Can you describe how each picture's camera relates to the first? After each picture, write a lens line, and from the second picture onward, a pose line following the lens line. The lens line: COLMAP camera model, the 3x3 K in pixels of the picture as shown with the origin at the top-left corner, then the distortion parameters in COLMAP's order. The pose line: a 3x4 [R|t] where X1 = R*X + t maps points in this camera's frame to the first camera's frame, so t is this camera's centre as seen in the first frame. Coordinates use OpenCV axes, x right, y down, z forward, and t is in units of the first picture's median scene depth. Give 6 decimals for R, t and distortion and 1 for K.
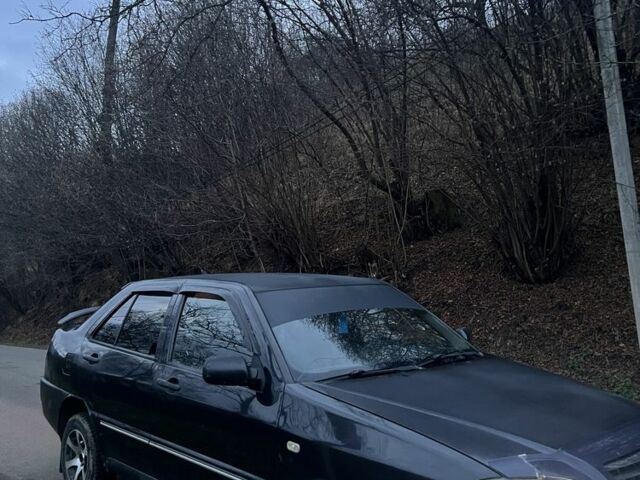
lens RADIAL K [[658.7, 0, 320.0], [0, 658.7, 240.0], [0, 0, 1]] dist [0.133618, -0.264640]
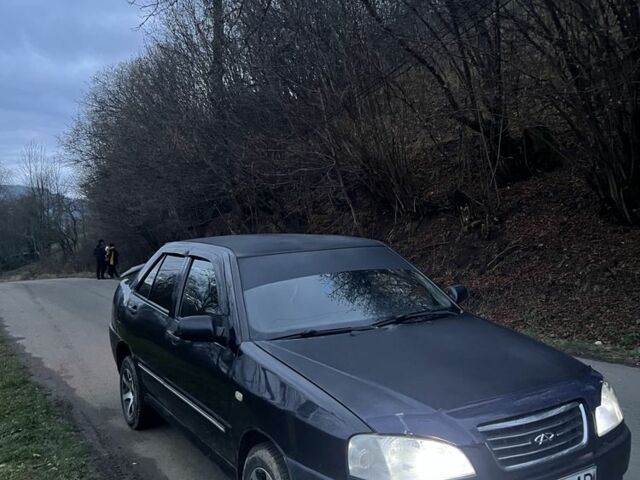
lens RADIAL K [[658.7, 0, 320.0], [0, 658.7, 240.0], [0, 0, 1]] dist [0.133618, -0.264640]
pose [[0.977194, -0.010172, -0.212107, 0.202651], [0.030733, 0.995110, 0.093870, -0.038163], [0.210115, -0.098248, 0.972728, -0.042013]]
